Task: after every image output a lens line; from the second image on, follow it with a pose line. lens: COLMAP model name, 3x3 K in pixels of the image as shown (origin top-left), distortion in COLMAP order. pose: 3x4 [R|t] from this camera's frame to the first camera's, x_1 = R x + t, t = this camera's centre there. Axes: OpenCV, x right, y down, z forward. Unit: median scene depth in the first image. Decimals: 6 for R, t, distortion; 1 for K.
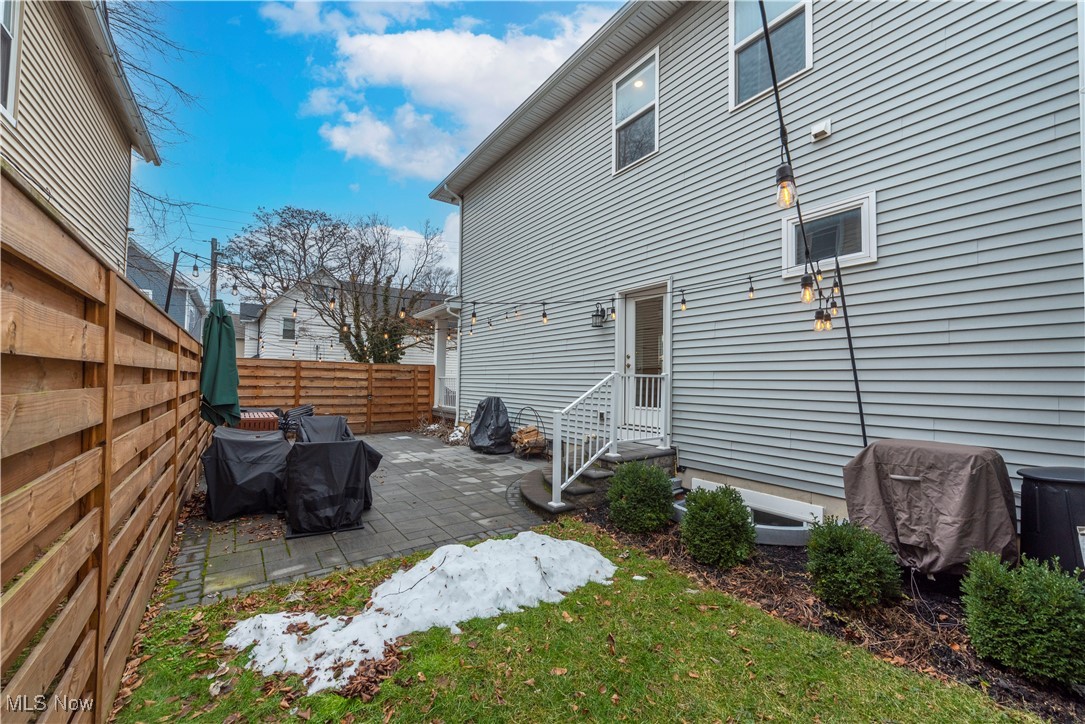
lens RADIAL K [[442.5, 0, 544.3], [0, 442.5, 360.3], [0, 0, 1]] dist [-0.000019, 0.000026]
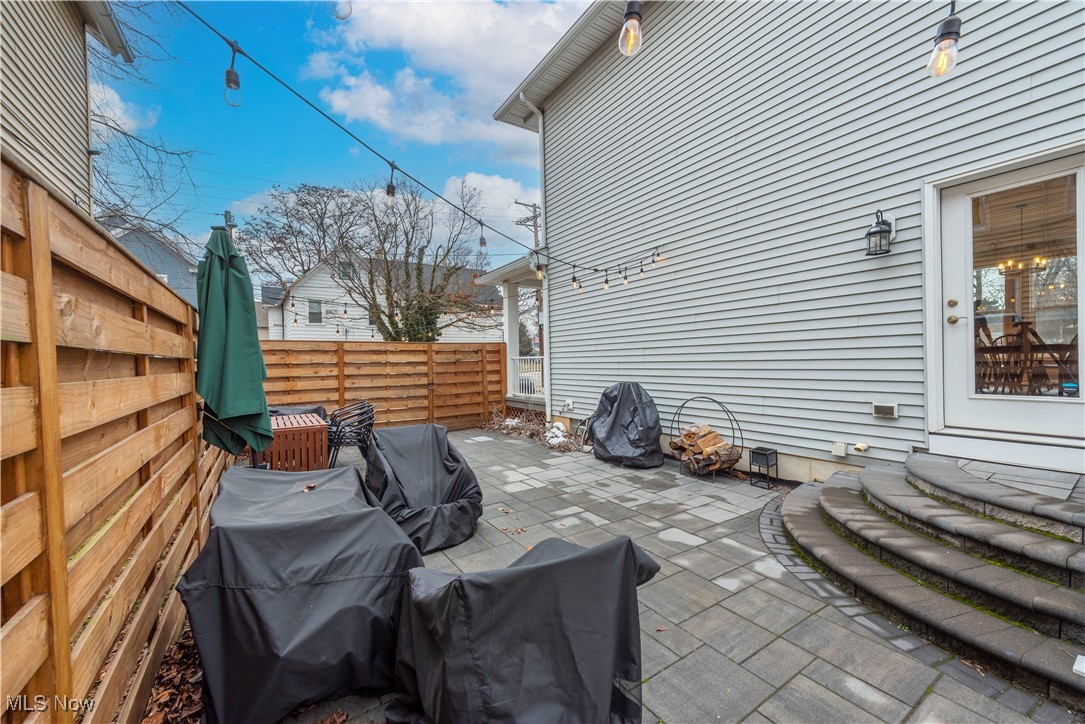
lens RADIAL K [[452.7, 0, 542.5], [0, 452.7, 362.0], [0, 0, 1]] dist [0.006765, -0.000324]
pose [[0.997872, -0.034224, -0.055506, -0.213277], [0.036956, 0.998116, 0.048975, 0.013144], [0.053726, -0.050922, 0.997257, 0.309290]]
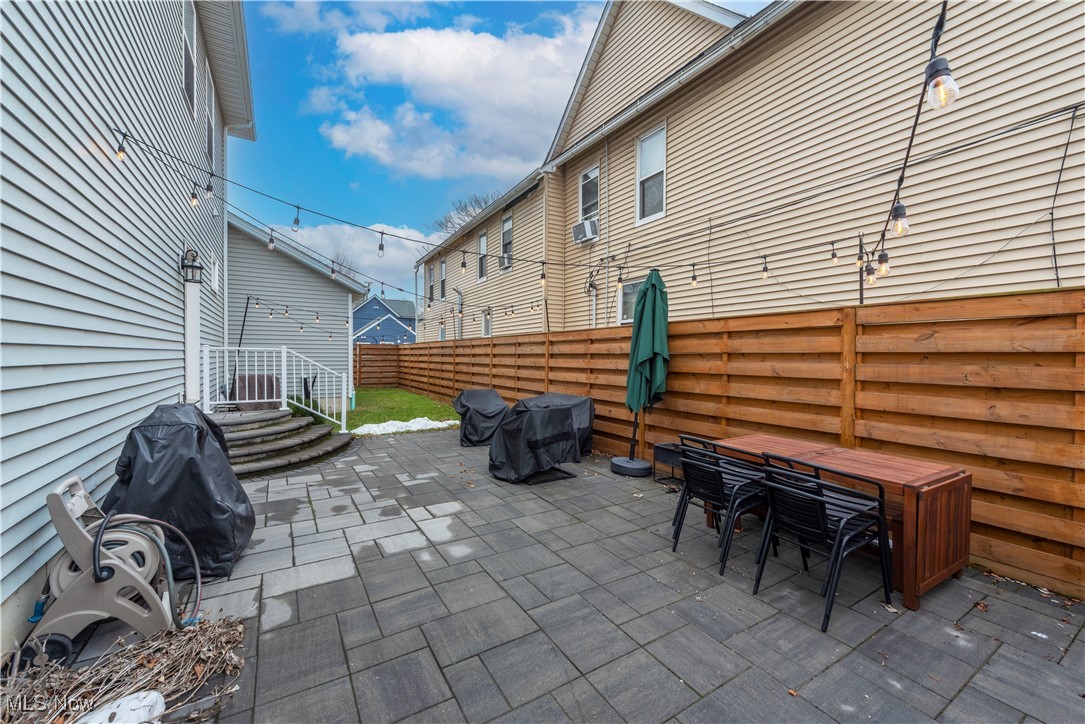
lens RADIAL K [[452.7, 0, 542.5], [0, 452.7, 362.0], [0, 0, 1]] dist [0.006765, -0.000324]
pose [[-0.996382, -0.015436, 0.083570, -0.421371], [-0.018114, 0.999344, -0.031375, 0.060132], [-0.083030, -0.032775, -0.996008, 1.341423]]
